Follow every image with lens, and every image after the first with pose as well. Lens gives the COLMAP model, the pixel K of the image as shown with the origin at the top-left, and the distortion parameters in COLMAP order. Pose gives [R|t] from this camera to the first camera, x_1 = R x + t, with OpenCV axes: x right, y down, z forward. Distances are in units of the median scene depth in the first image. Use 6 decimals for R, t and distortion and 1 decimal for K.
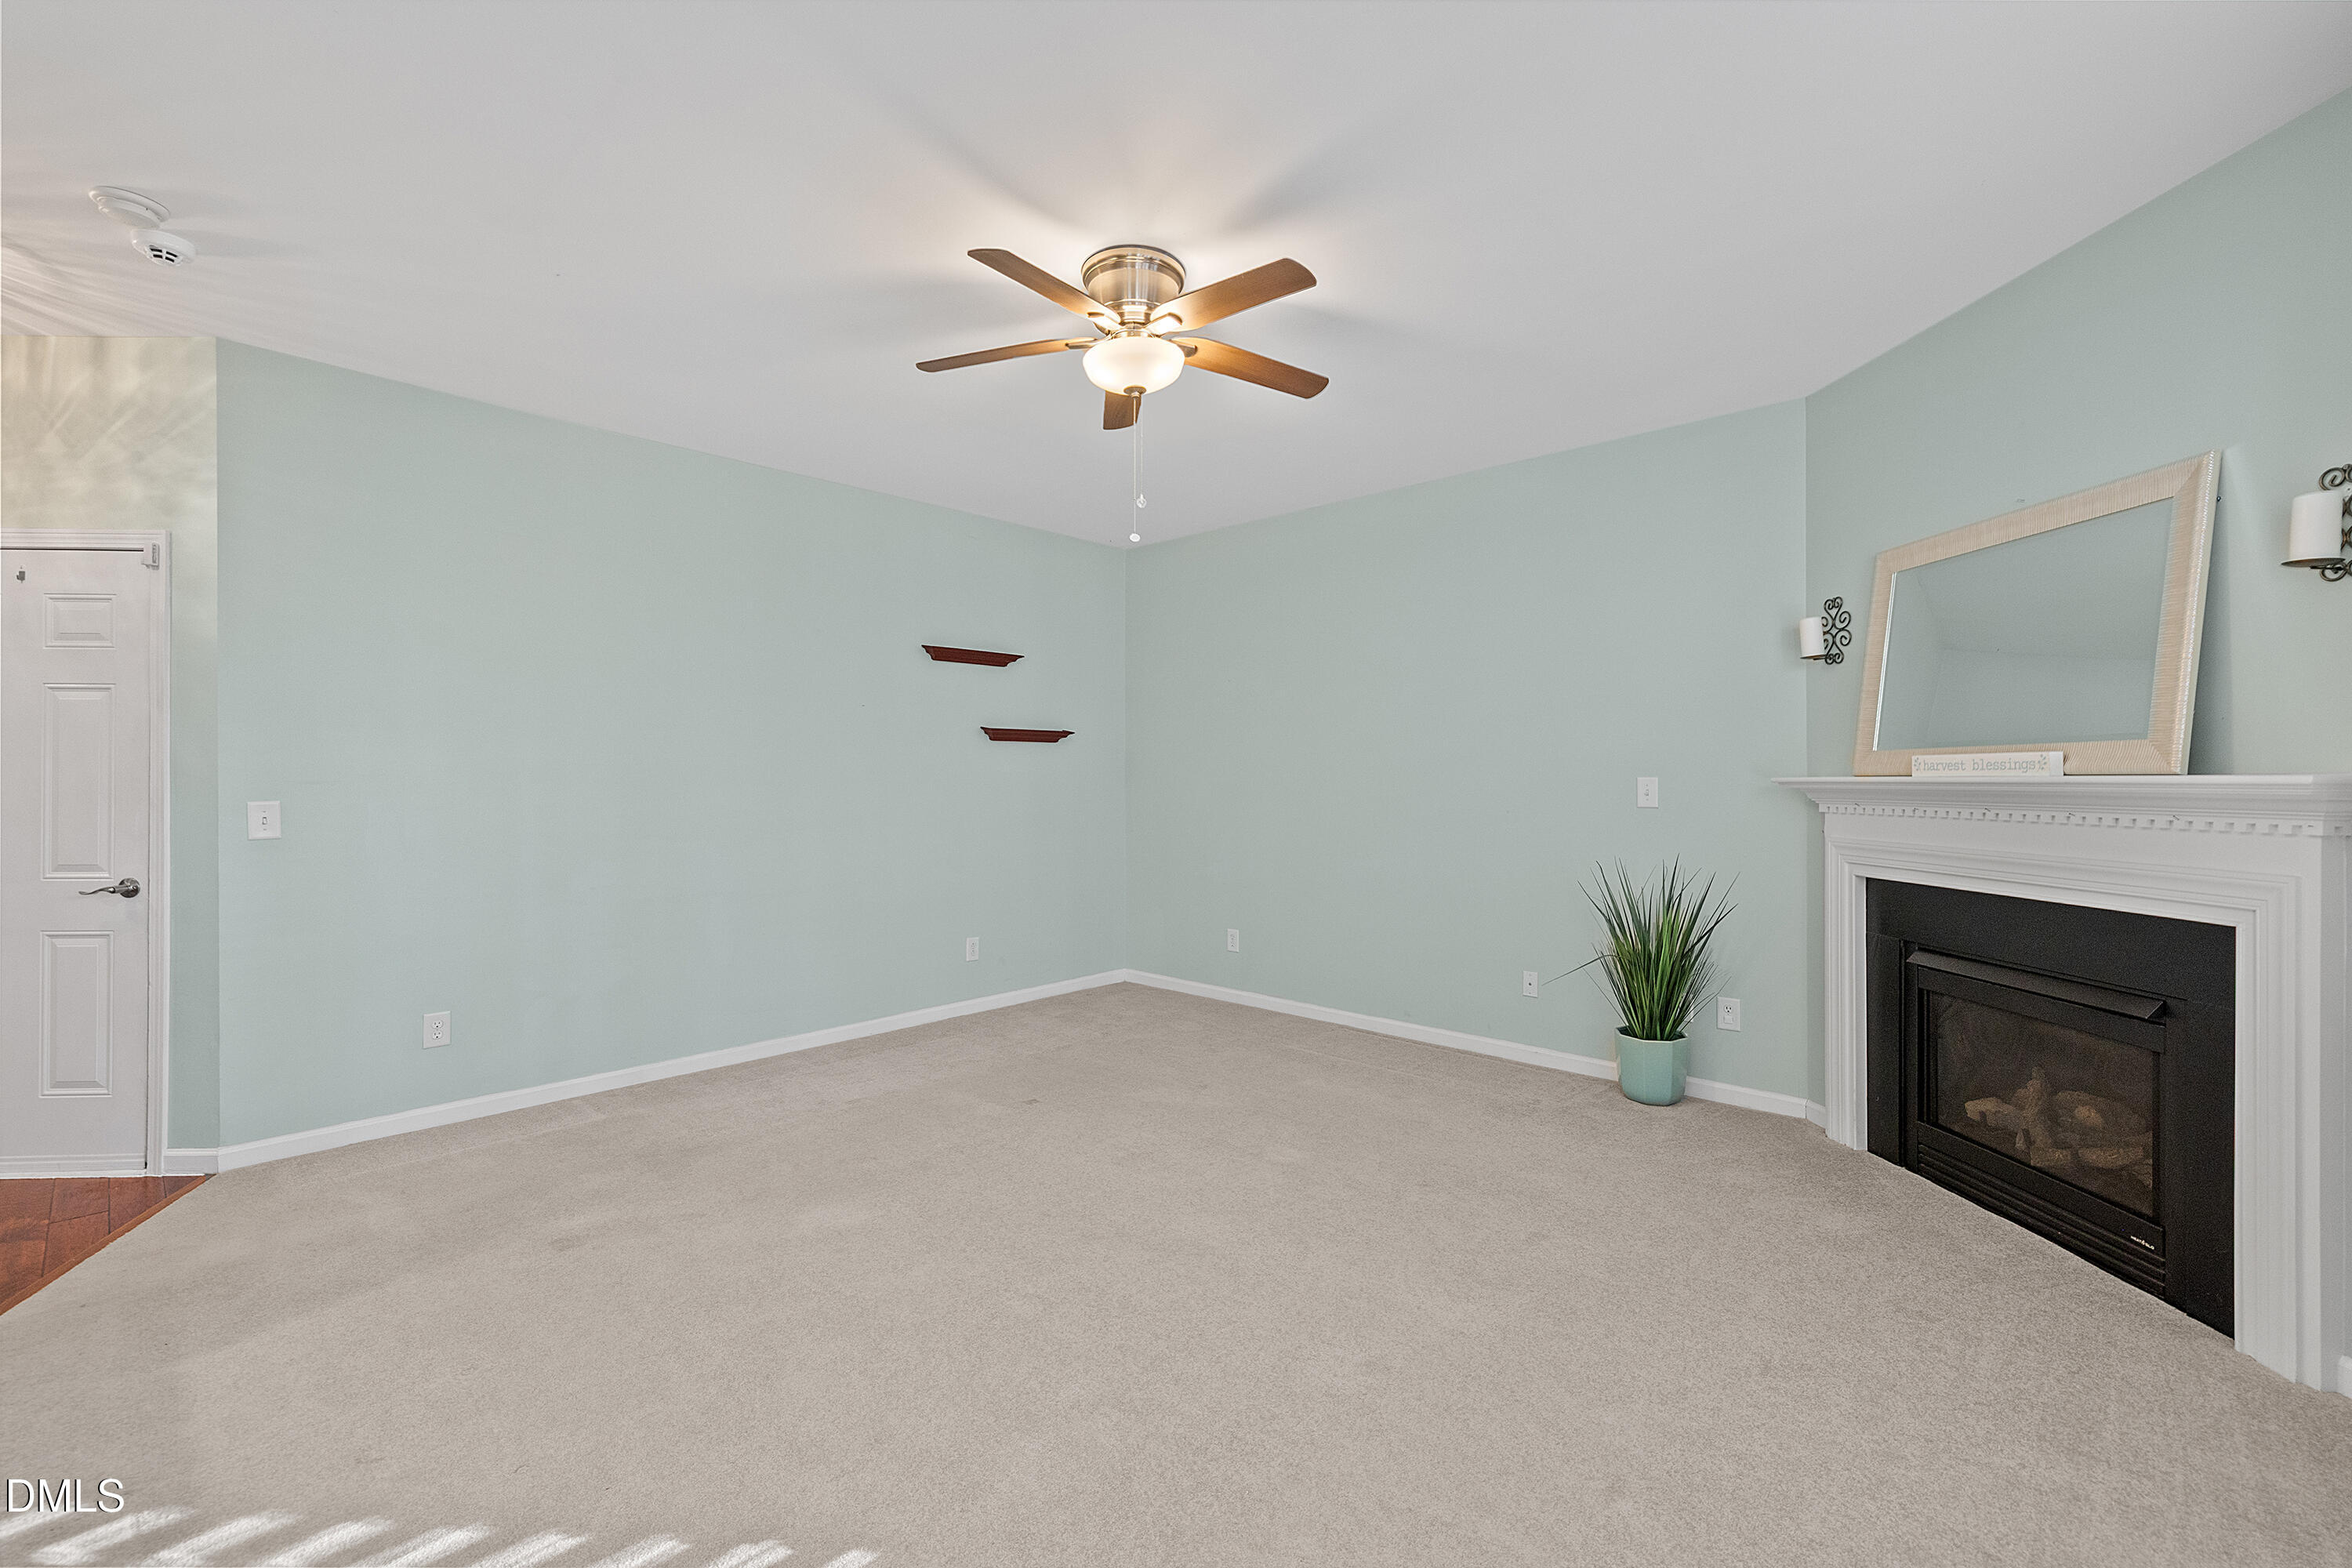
lens RADIAL K [[1007.3, 0, 1183.4], [0, 1007.3, 782.5], [0, 0, 1]] dist [0.004114, -0.001800]
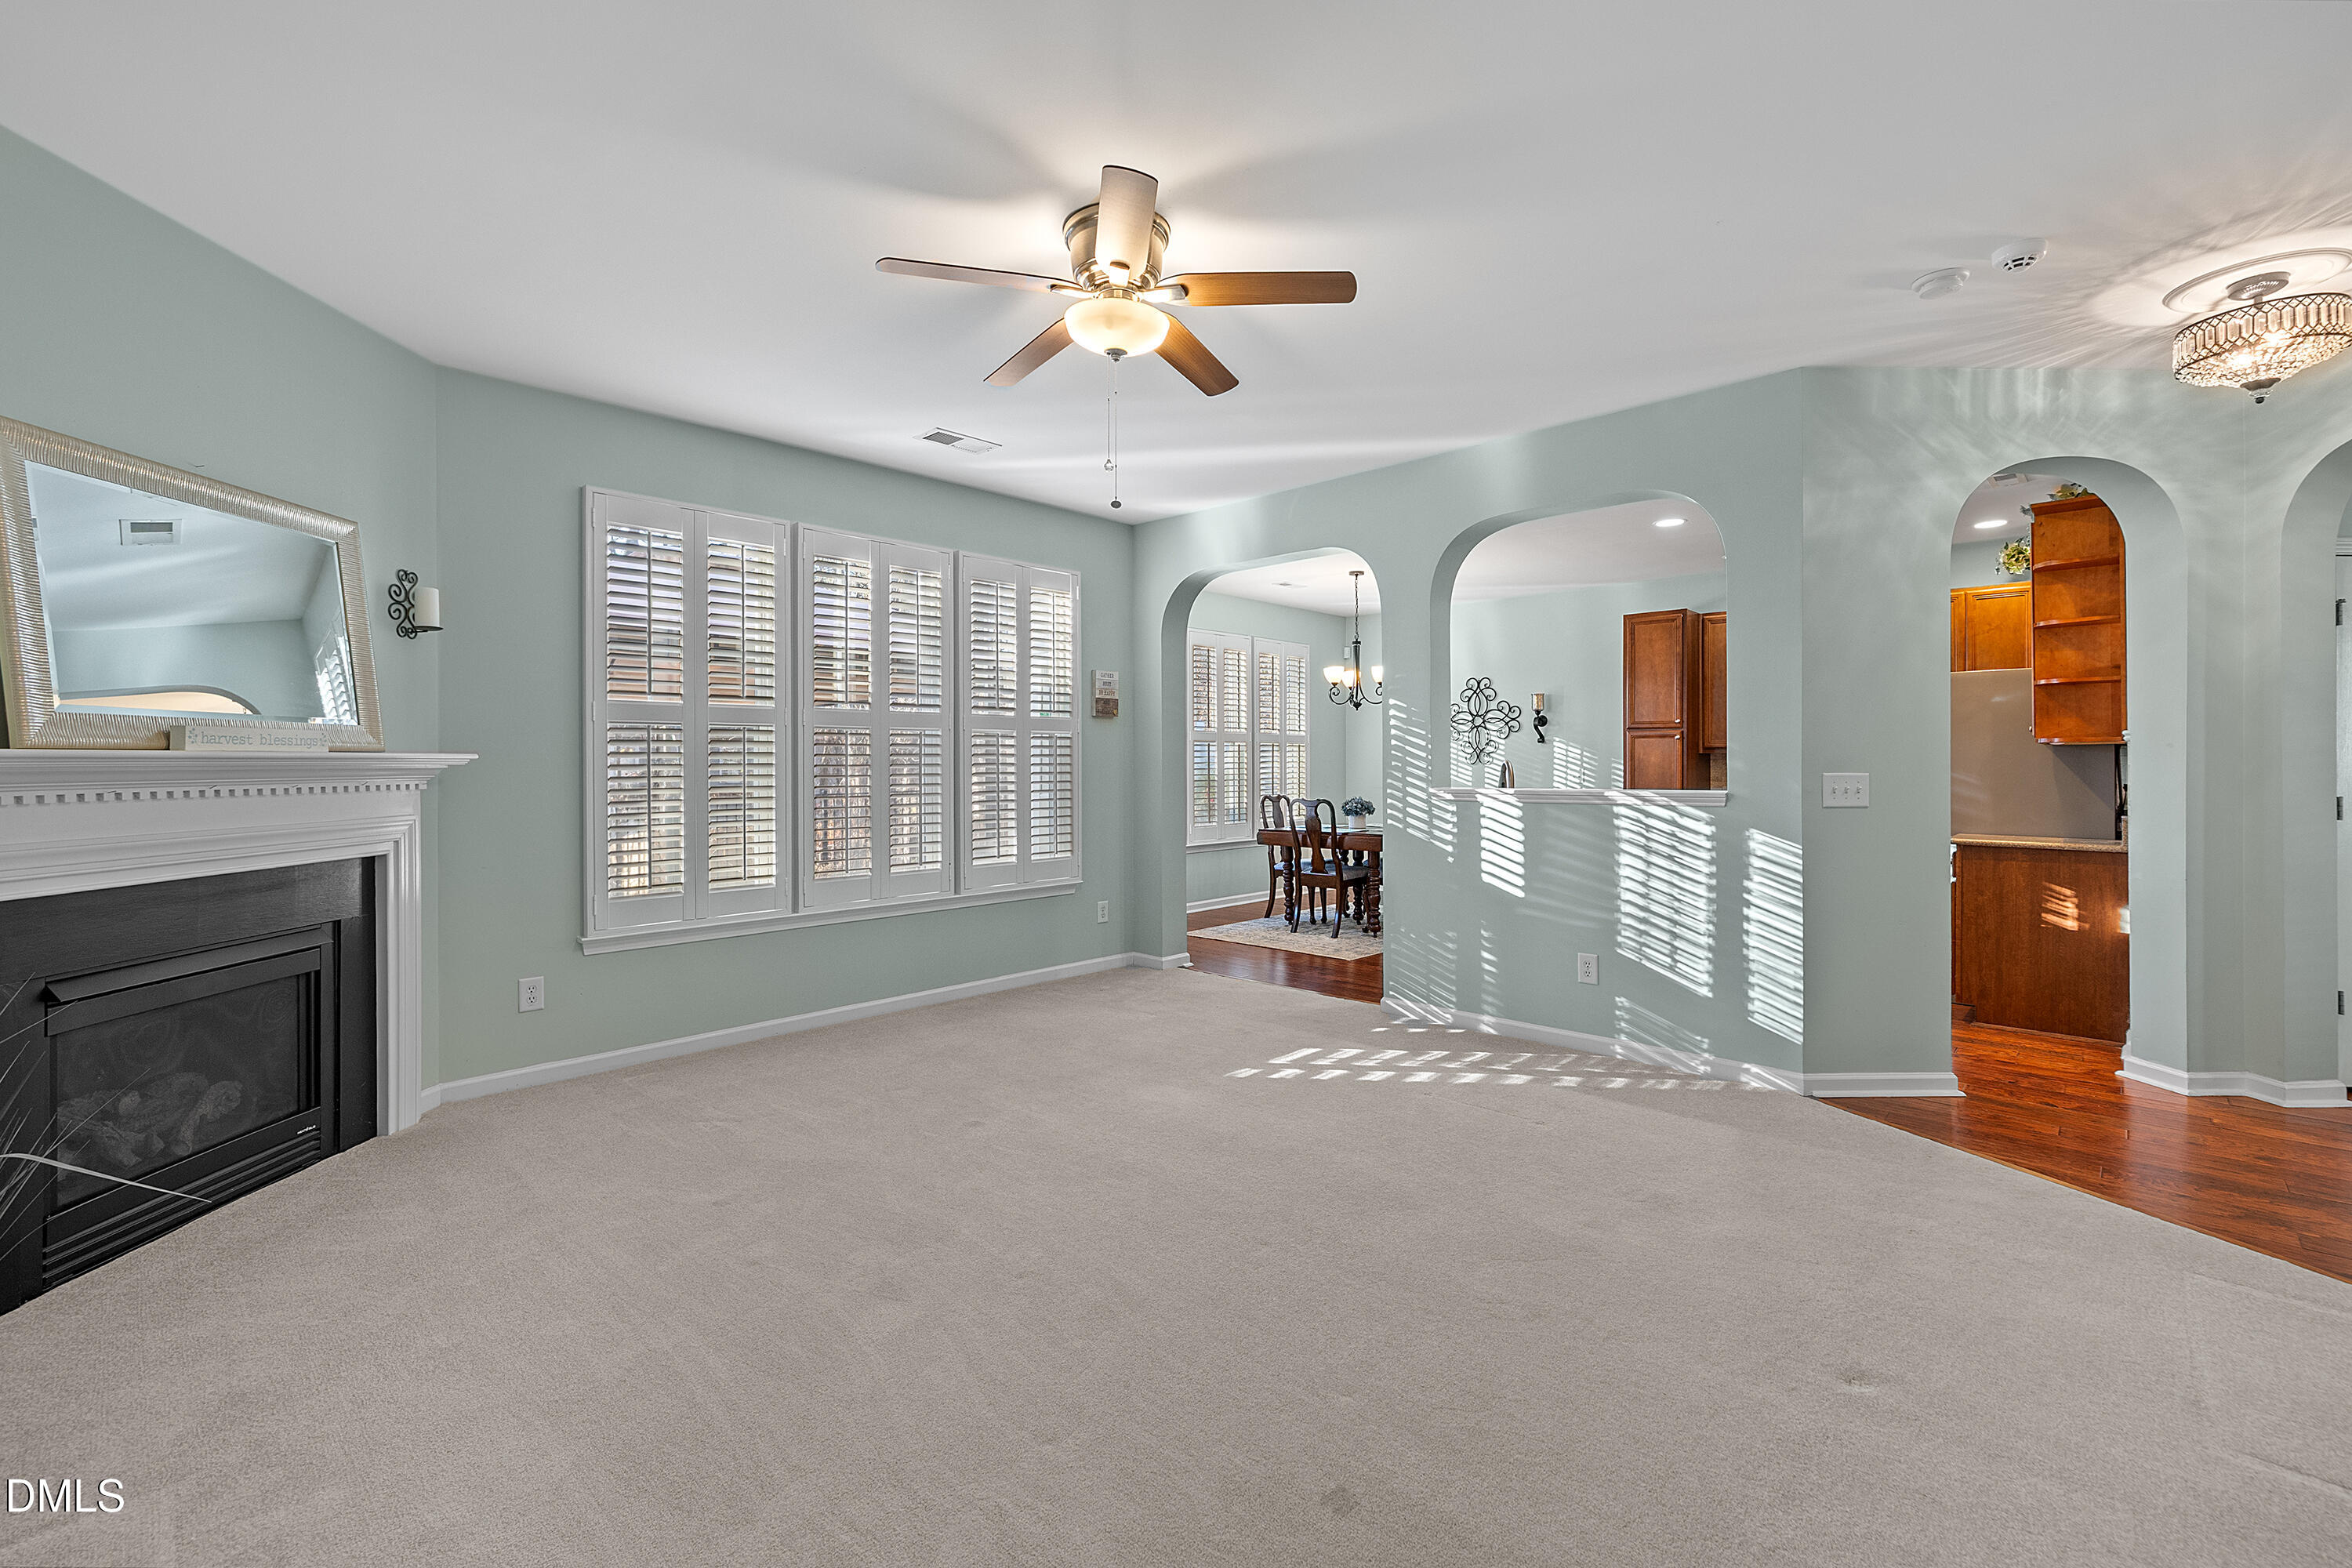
lens RADIAL K [[1007.3, 0, 1160.9], [0, 1007.3, 761.4], [0, 0, 1]] dist [0.004114, -0.001800]
pose [[-0.999262, 0.001851, 0.038379, -0.108900], [0.001981, 0.999992, 0.003347, 0.001812], [-0.038372, 0.003420, -0.999258, 1.637918]]
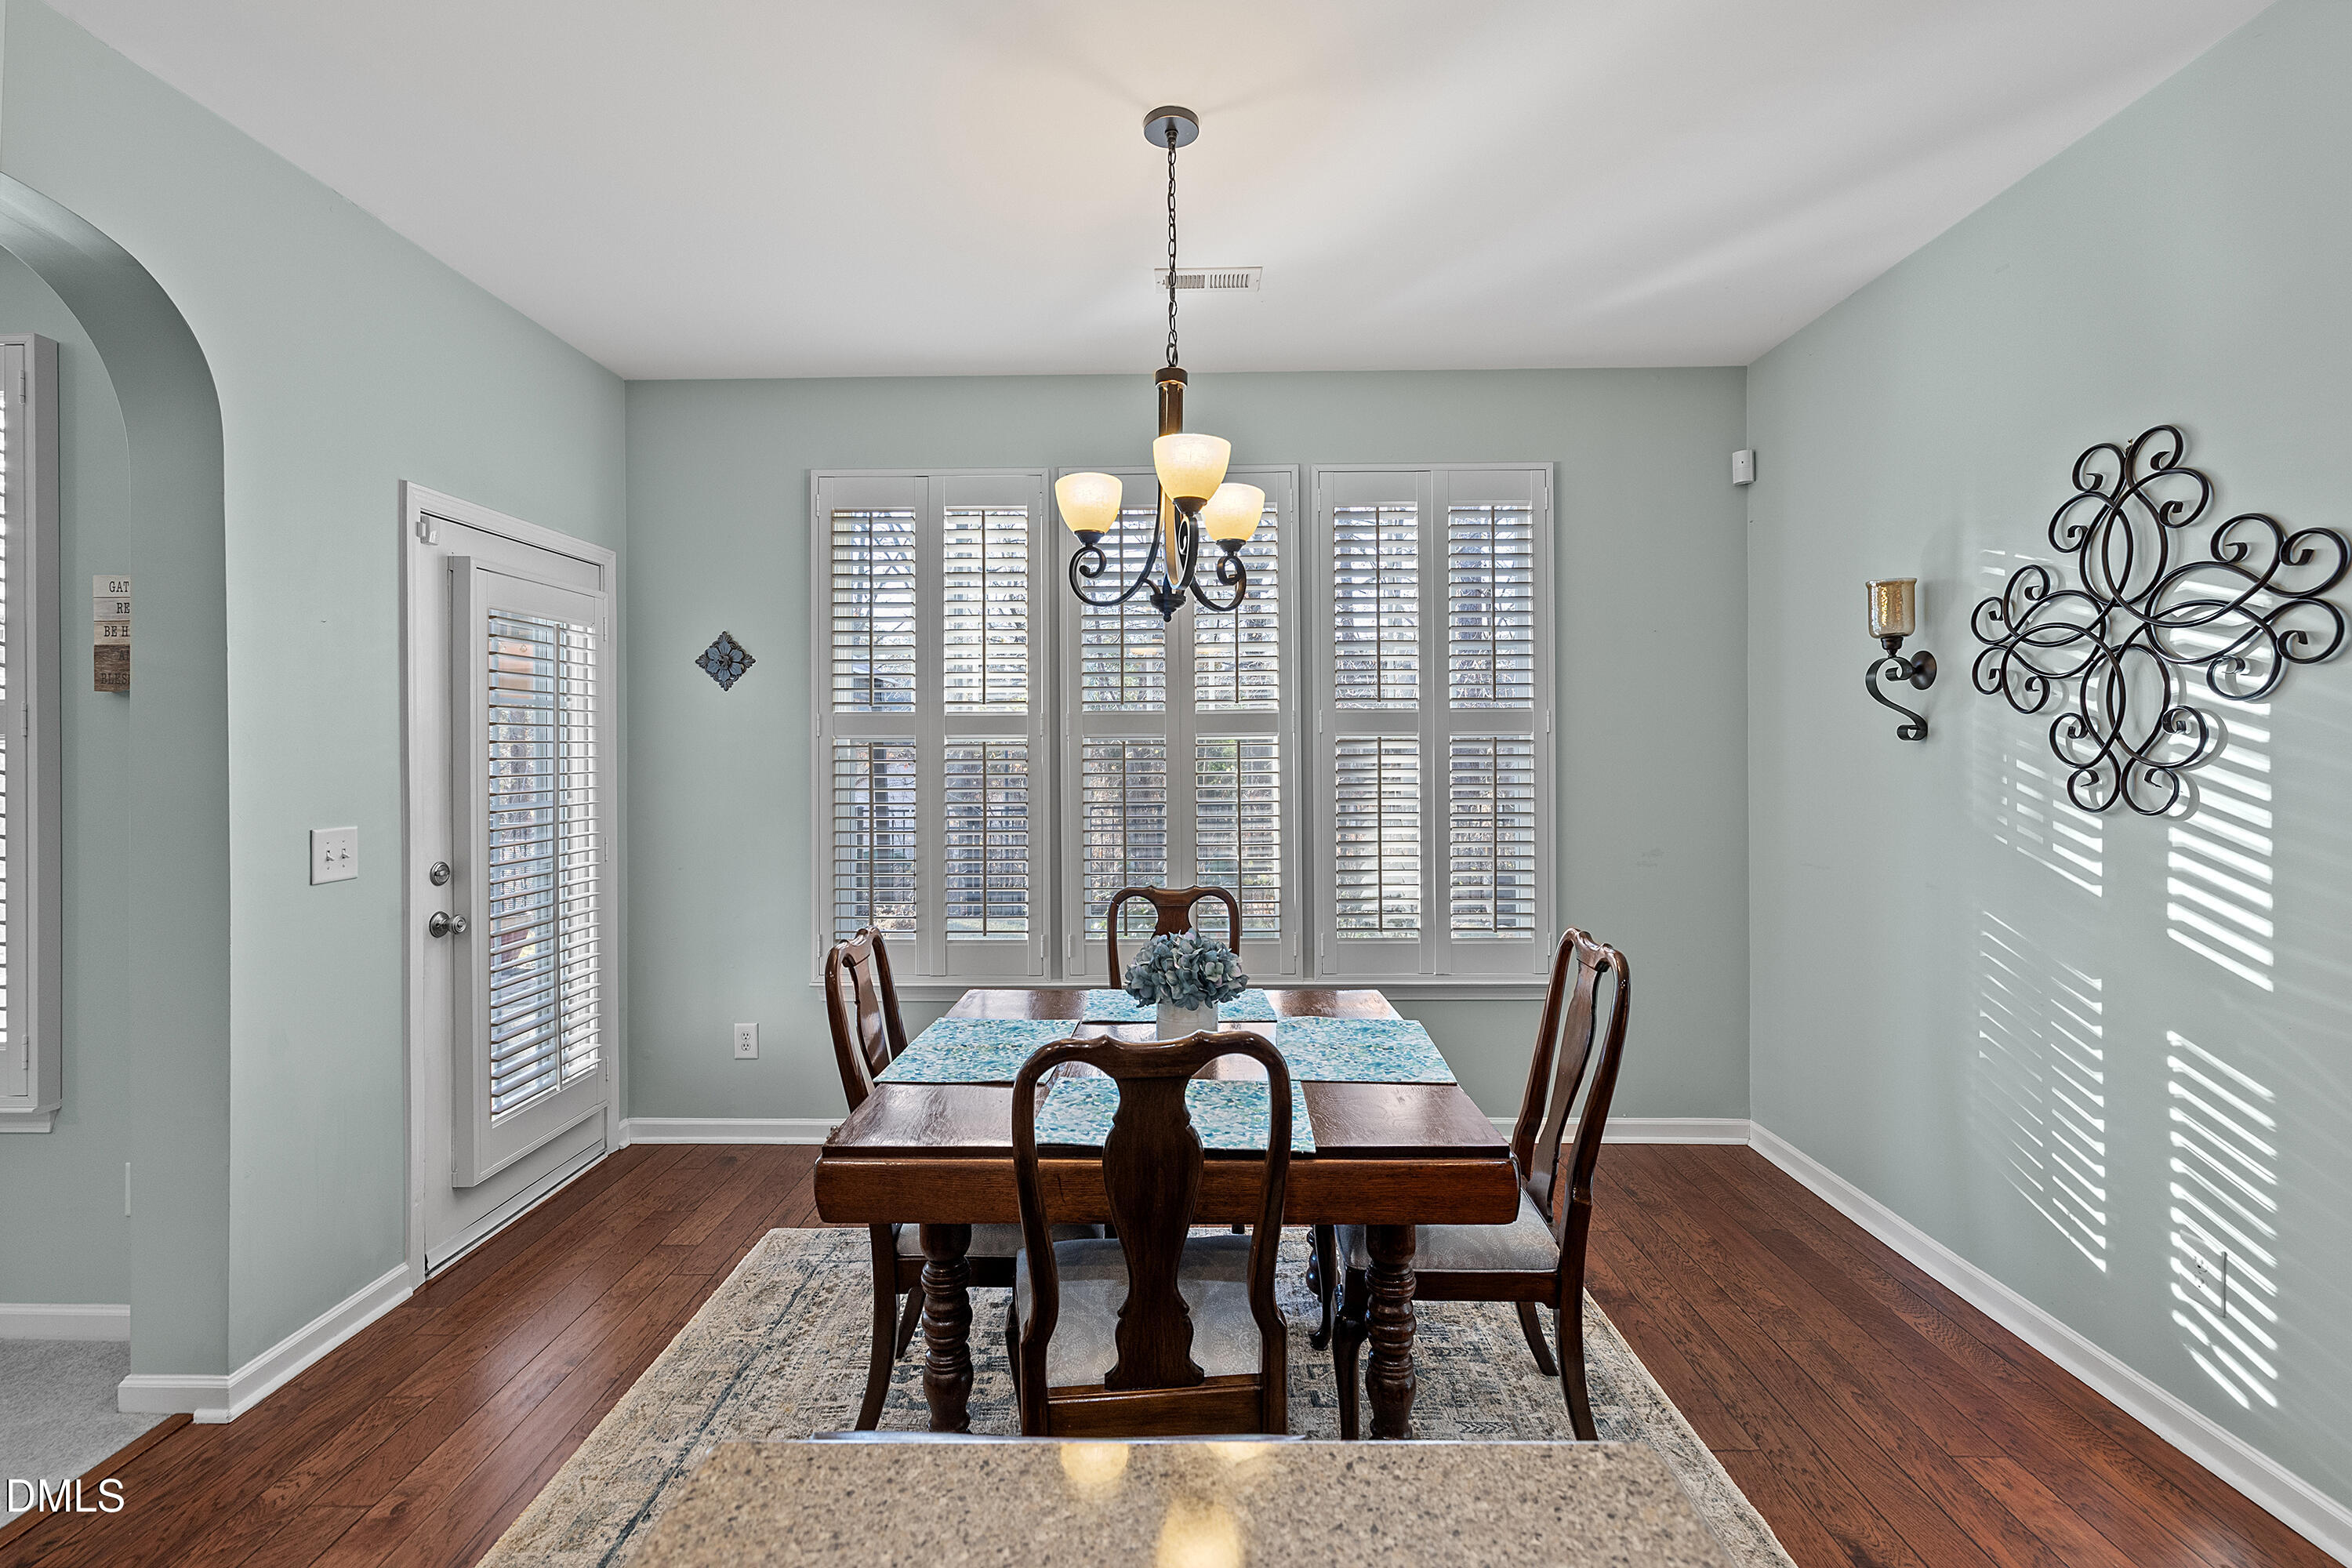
lens RADIAL K [[1007.3, 0, 1176.7], [0, 1007.3, 751.6], [0, 0, 1]] dist [0.004114, -0.001800]
pose [[-0.671255, 0.005309, 0.741208, -0.891174], [0.008298, 0.999966, 0.000353, -0.020294], [-0.741180, 0.006388, -0.671276, -0.155885]]
